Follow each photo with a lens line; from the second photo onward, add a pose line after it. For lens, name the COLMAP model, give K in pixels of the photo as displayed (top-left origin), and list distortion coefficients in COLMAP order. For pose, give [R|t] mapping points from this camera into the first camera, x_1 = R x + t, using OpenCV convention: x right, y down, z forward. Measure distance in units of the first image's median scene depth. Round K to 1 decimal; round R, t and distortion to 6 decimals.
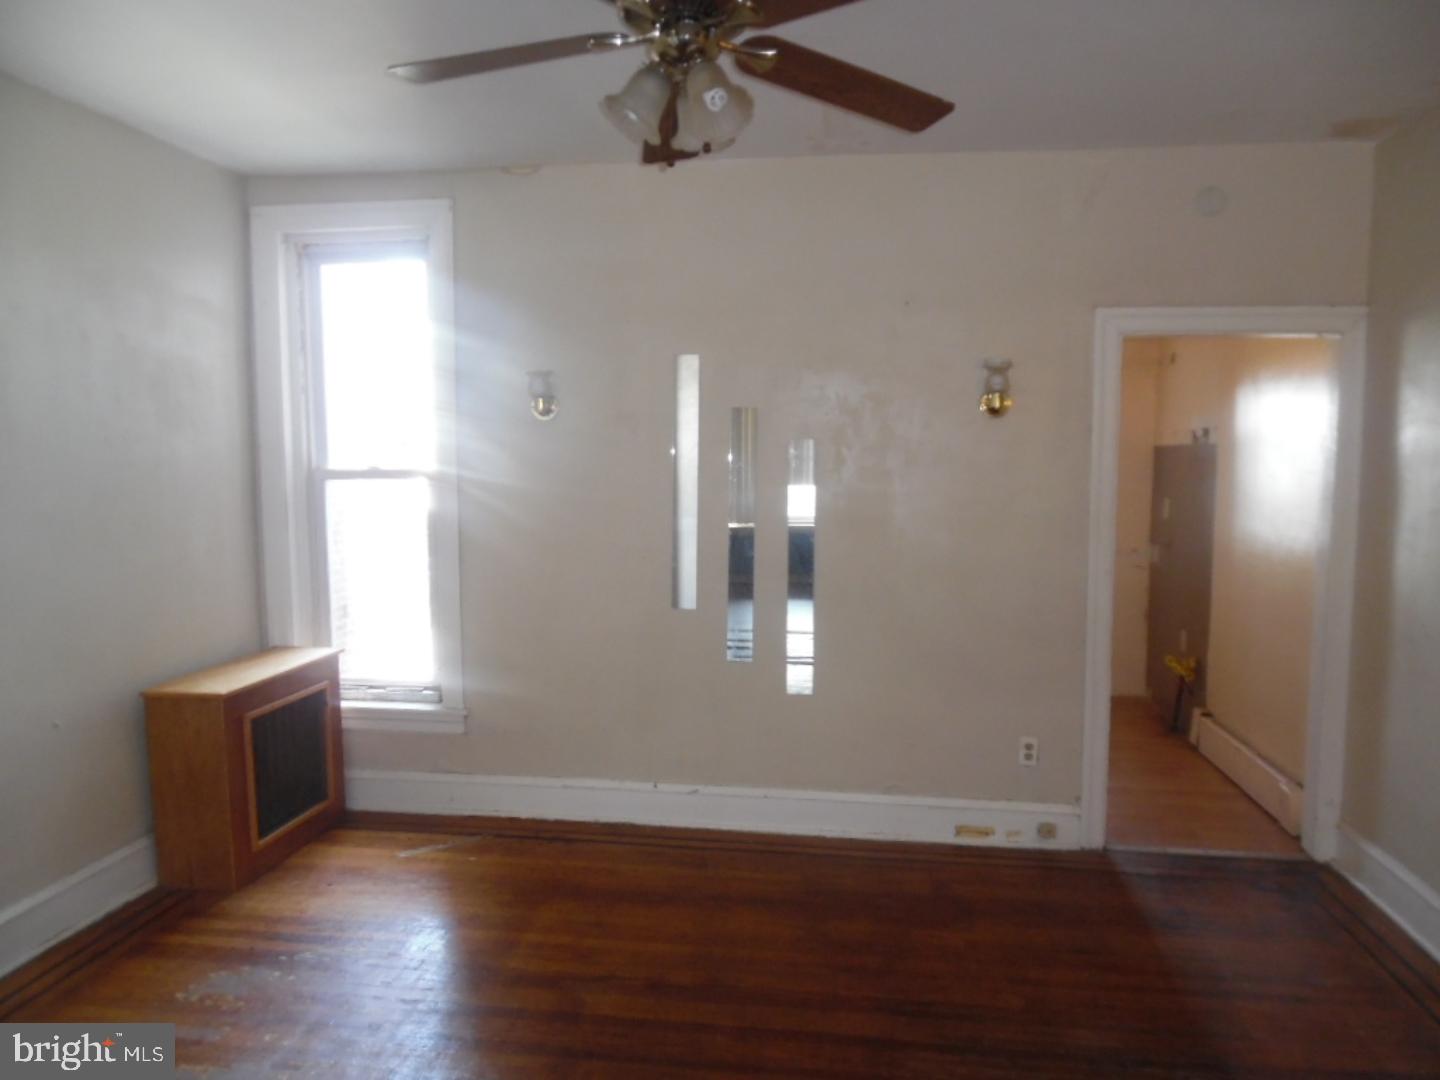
lens RADIAL K [[1022.9, 0, 720.0], [0, 1022.9, 540.0], [0, 0, 1]] dist [-0.008038, 0.006398]
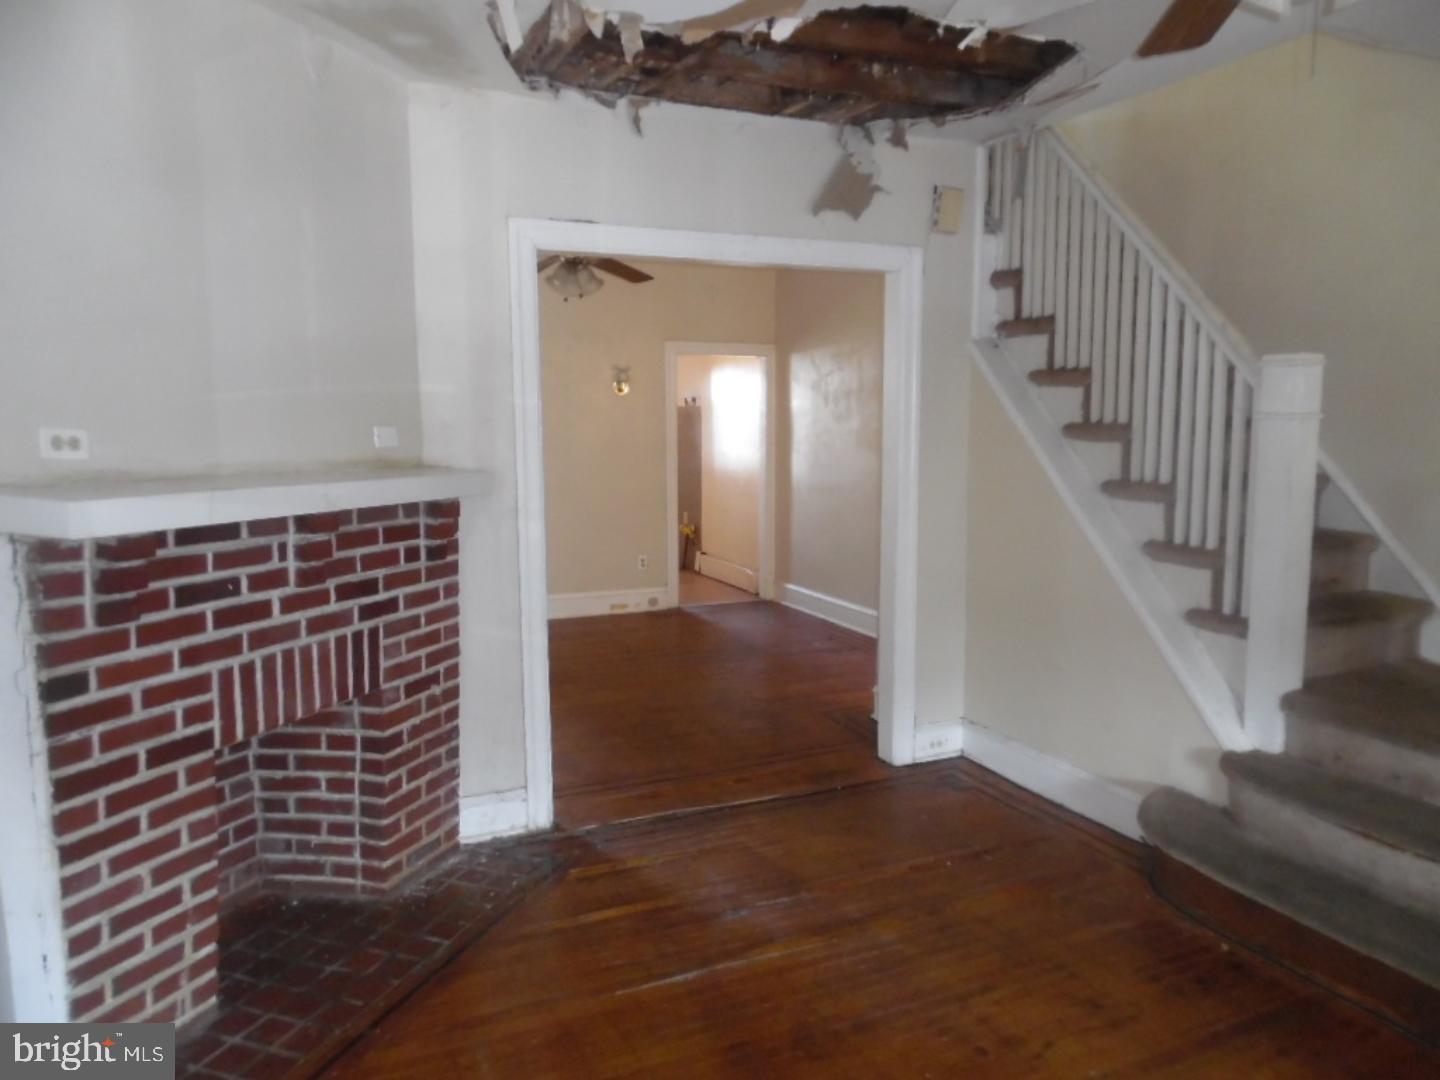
lens RADIAL K [[1017.2, 0, 714.6], [0, 1017.2, 536.8], [0, 0, 1]] dist [-0.001505, -0.029412]
pose [[0.851552, -0.072274, 0.519265, -0.592163], [0.052809, 0.997239, 0.052199, 0.059299], [-0.521604, -0.017028, 0.853017, -0.746825]]
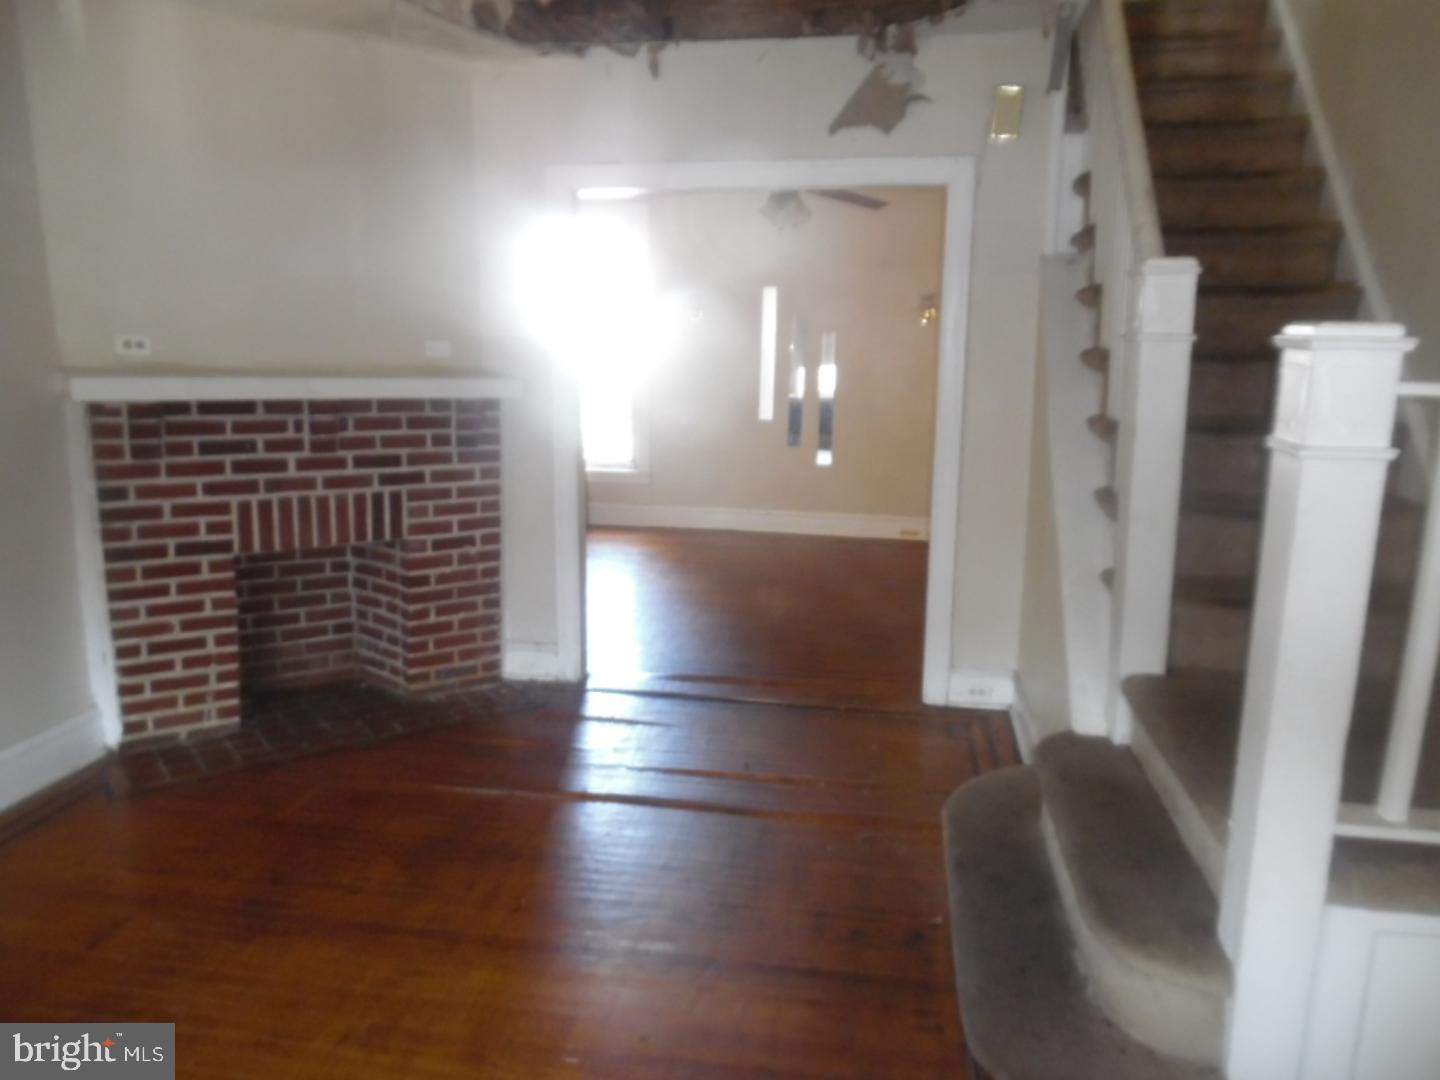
lens RADIAL K [[997.8, 0, 707.7], [0, 997.8, 542.5], [0, 0, 1]] dist [-0.039368, -0.000532]
pose [[0.999211, 0.012774, -0.037617, -0.071368], [-0.008474, 0.993636, 0.112322, 0.089456], [0.038812, -0.111915, 0.992960, -0.942234]]
